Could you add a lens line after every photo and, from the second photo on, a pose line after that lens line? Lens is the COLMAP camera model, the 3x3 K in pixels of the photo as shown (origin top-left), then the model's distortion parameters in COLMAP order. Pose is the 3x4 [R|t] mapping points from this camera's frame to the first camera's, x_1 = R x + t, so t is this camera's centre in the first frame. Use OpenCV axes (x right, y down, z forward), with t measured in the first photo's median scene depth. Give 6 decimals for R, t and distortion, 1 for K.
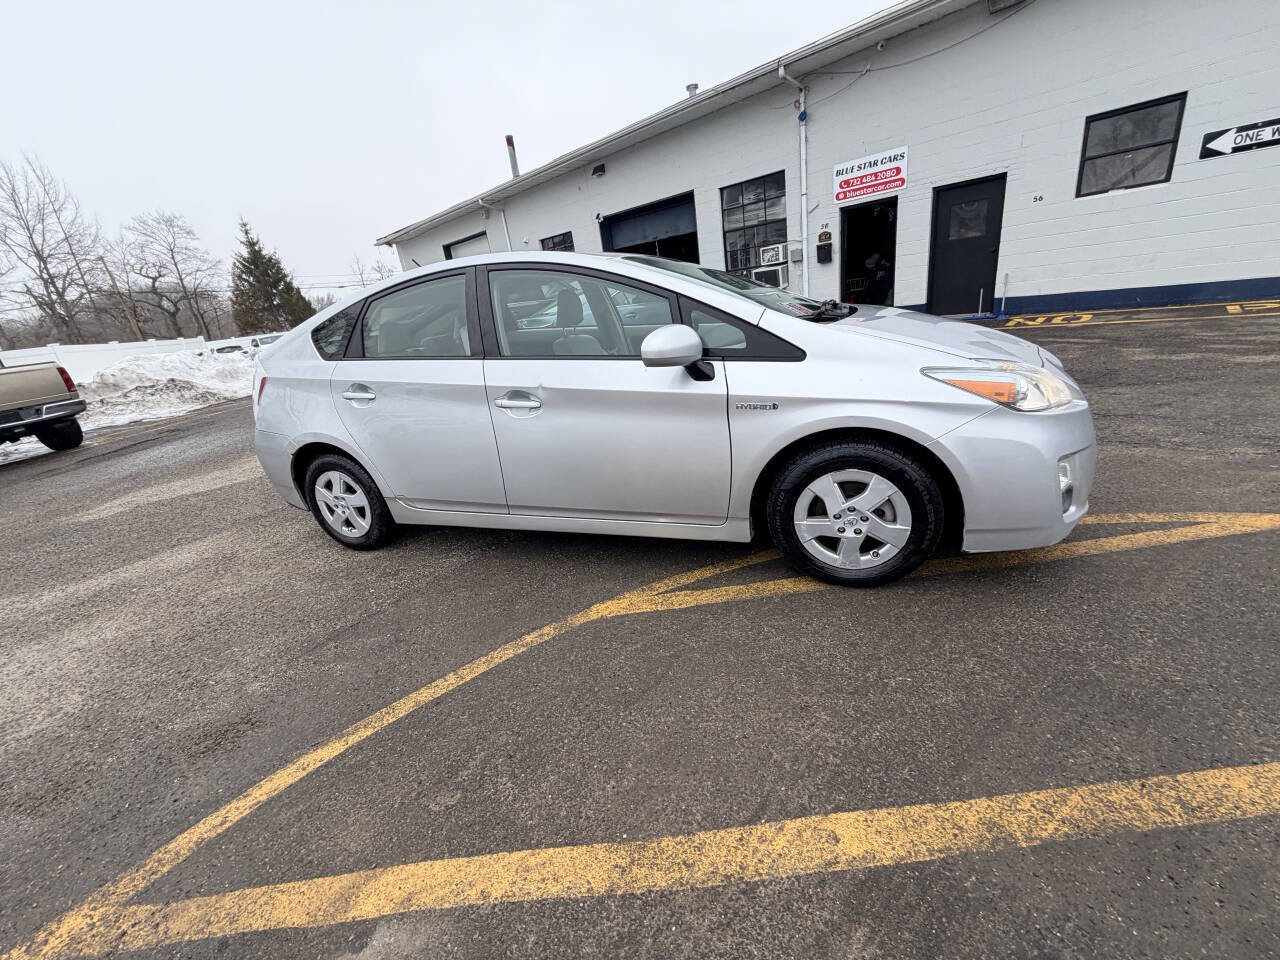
lens RADIAL K [[508.4, 0, 637.2], [0, 508.4, 478.1], [0, 0, 1]] dist [-0.000760, 0.000173]
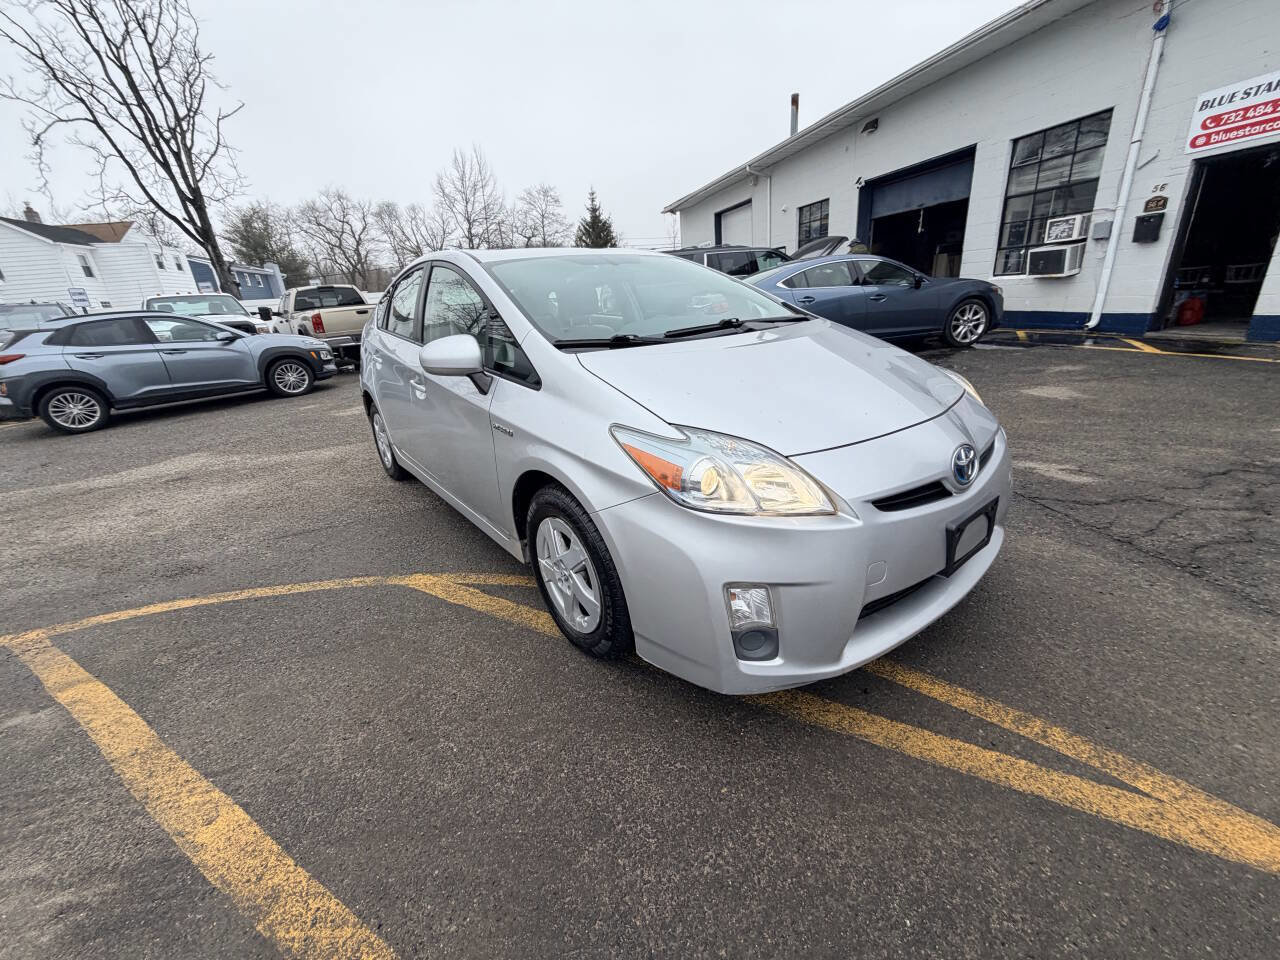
lens RADIAL K [[508.4, 0, 638.7], [0, 508.4, 481.3], [0, 0, 1]] dist [-0.000760, 0.000173]
pose [[0.850808, 0.241229, -0.466835, 0.600521], [-0.210842, 0.970467, 0.117212, -0.136898], [0.481323, -0.001297, 0.876542, 0.184938]]
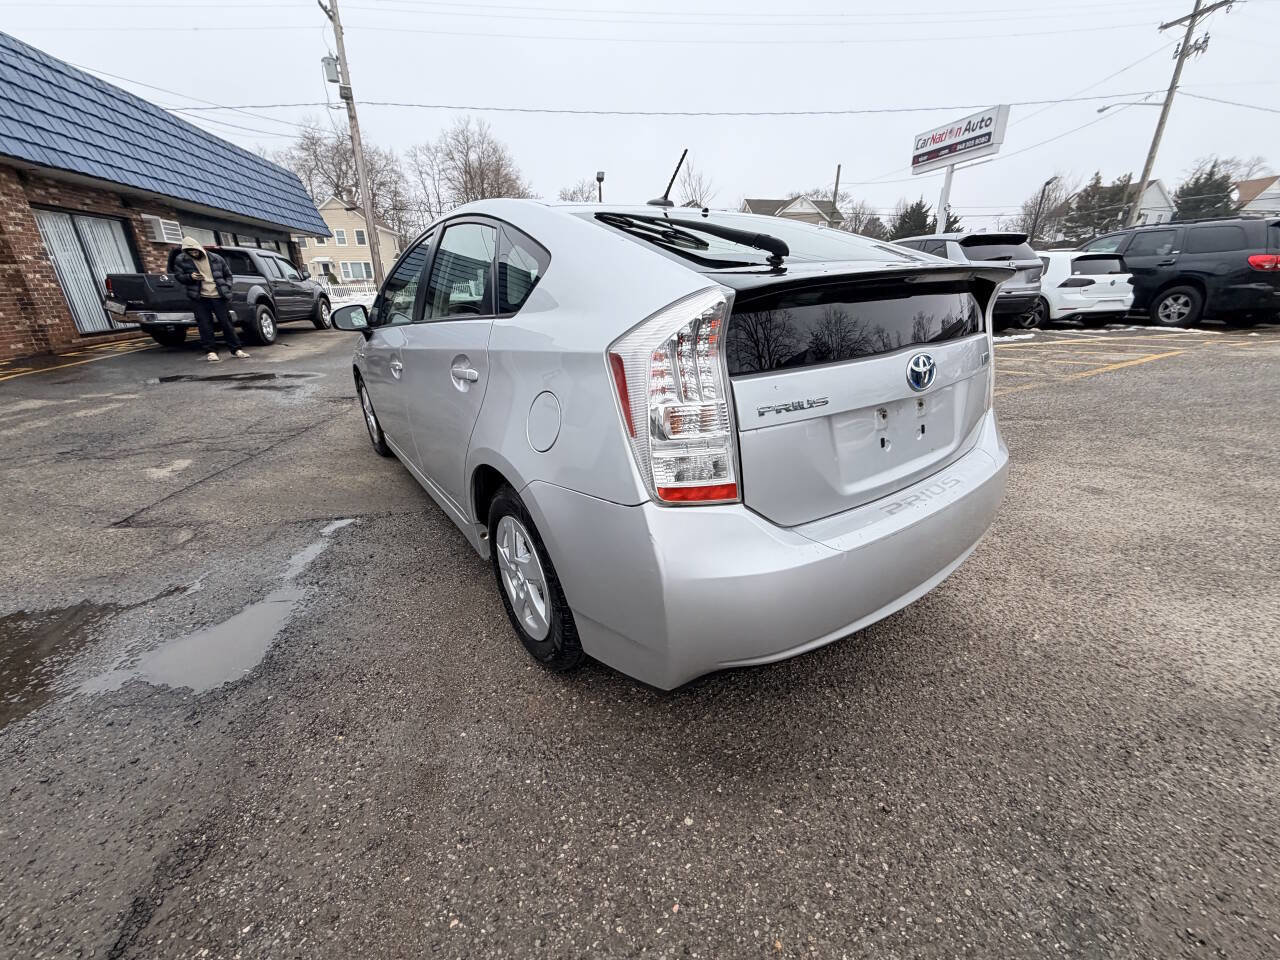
lens RADIAL K [[508.4, 0, 636.1], [0, 508.4, 477.2], [0, 0, 1]] dist [-0.000760, 0.000173]
pose [[-0.814390, -0.066990, 0.576439, -0.799481], [0.313103, 0.785611, 0.533650, -0.500482], [-0.488606, 0.615084, -0.618818, 1.722238]]
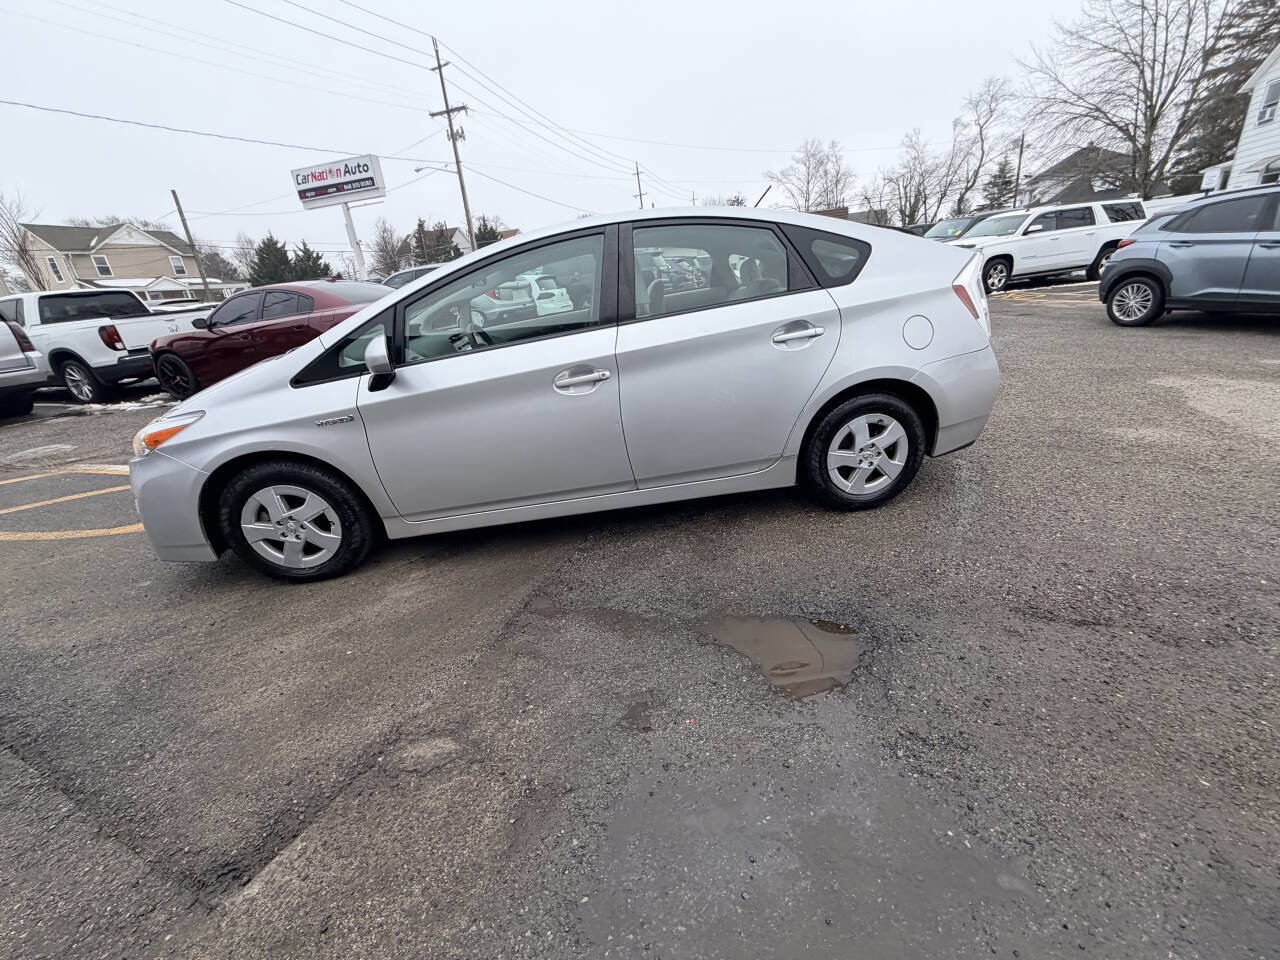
lens RADIAL K [[508.4, 0, 637.0], [0, 508.4, 478.7], [0, 0, 1]] dist [-0.000760, 0.000173]
pose [[-0.871498, 0.358528, -0.334587, 0.250838], [0.040377, 0.732418, 0.679657, -0.719400], [0.488734, 0.578810, -0.652777, 1.894715]]
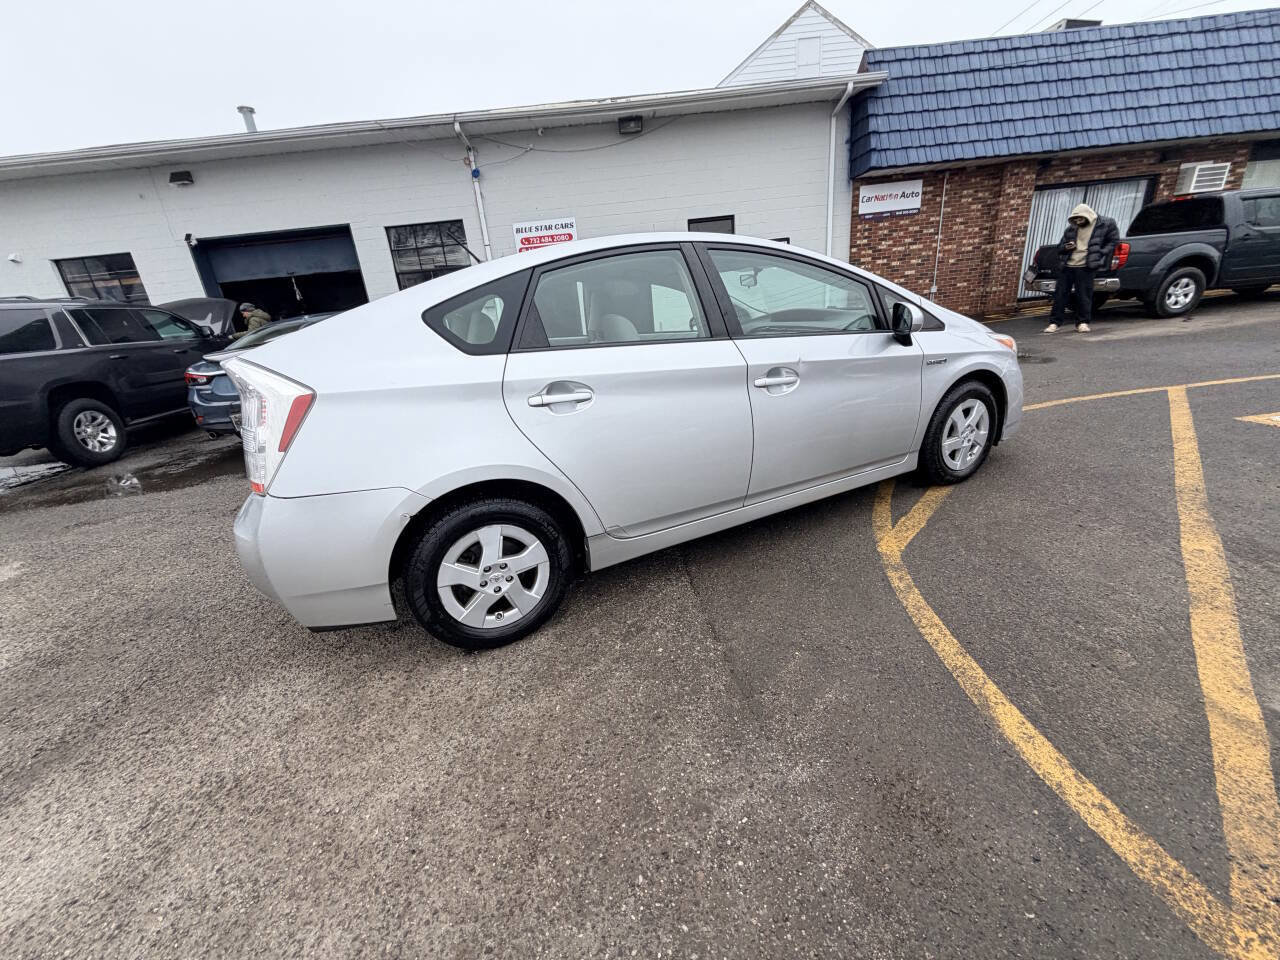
lens RADIAL K [[508.4, 0, 640.3], [0, 508.4, 477.6], [0, 0, 1]] dist [-0.000760, 0.000173]
pose [[0.693239, -0.177024, 0.698629, -0.885193], [0.253416, 0.967336, -0.006350, -0.019574], [-0.674685, 0.181446, 0.715456, 0.392302]]
